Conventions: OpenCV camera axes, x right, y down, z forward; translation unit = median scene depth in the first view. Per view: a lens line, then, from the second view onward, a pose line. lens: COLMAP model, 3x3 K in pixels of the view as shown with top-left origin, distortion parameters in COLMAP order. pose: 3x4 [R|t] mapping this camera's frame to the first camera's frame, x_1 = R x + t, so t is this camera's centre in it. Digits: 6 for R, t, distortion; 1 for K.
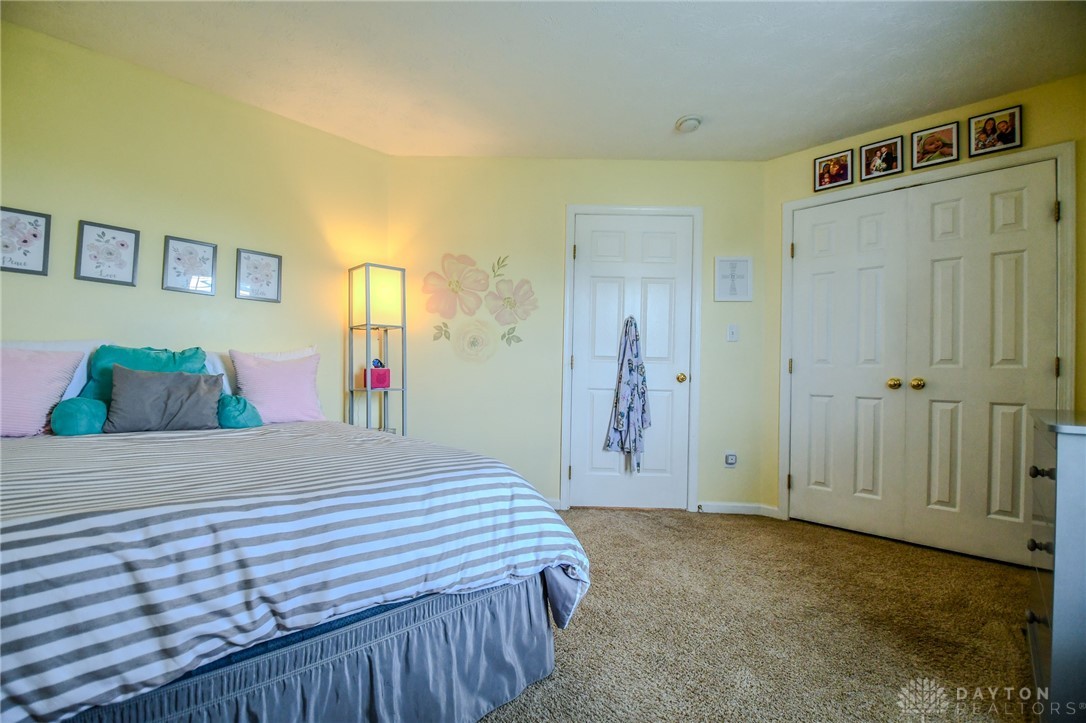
lens RADIAL K [[474.2, 0, 535.1], [0, 474.2, 368.0], [0, 0, 1]] dist [0.020123, -0.025807]
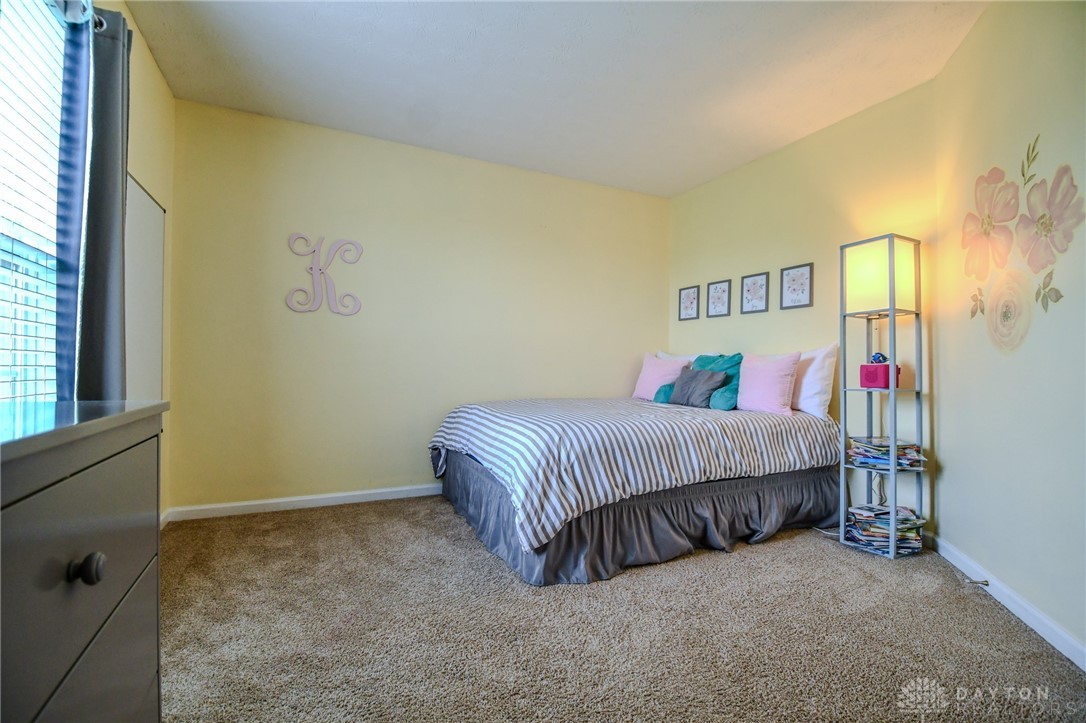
lens RADIAL K [[474.2, 0, 535.1], [0, 474.2, 368.0], [0, 0, 1]] dist [0.020123, -0.025807]
pose [[-0.339107, -0.024052, -0.940440, 0.686212], [-0.004021, 0.999701, -0.024117, 0.031925], [0.940739, -0.004397, -0.339102, 0.772038]]
